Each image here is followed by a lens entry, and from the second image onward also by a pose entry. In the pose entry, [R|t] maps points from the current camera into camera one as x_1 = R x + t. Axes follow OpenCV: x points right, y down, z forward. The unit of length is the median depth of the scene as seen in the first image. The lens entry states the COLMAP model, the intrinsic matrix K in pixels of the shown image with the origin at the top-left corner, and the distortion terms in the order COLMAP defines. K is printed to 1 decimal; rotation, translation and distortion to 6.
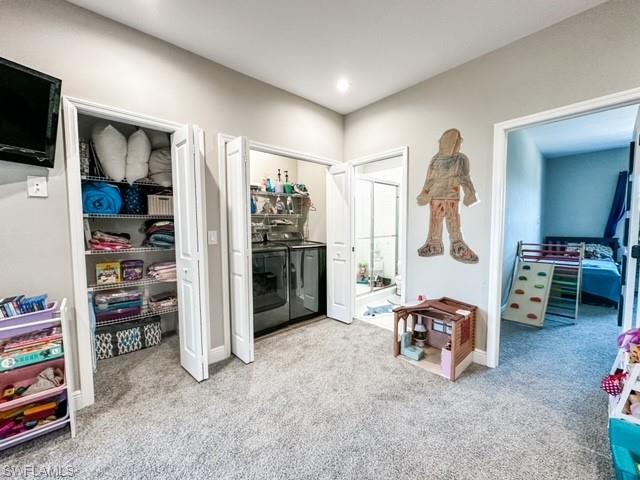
lens RADIAL K [[253.4, 0, 319.4], [0, 253.4, 241.9], [0, 0, 1]] dist [0.000775, 0.000339]
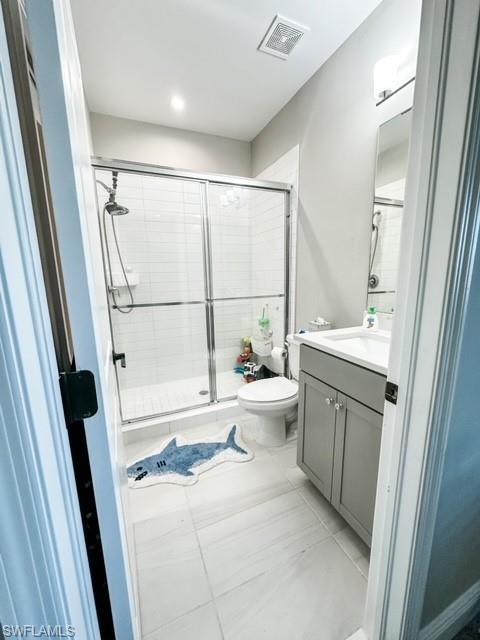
lens RADIAL K [[253.4, 0, 239.6], [0, 253.4, 321.2], [0, 0, 1]] dist [0.000775, 0.000339]
pose [[0.939983, 0.033528, -0.339570, 0.391117], [0.007700, 0.992823, 0.119344, -0.034748], [0.341134, -0.114795, 0.932979, 0.486489]]
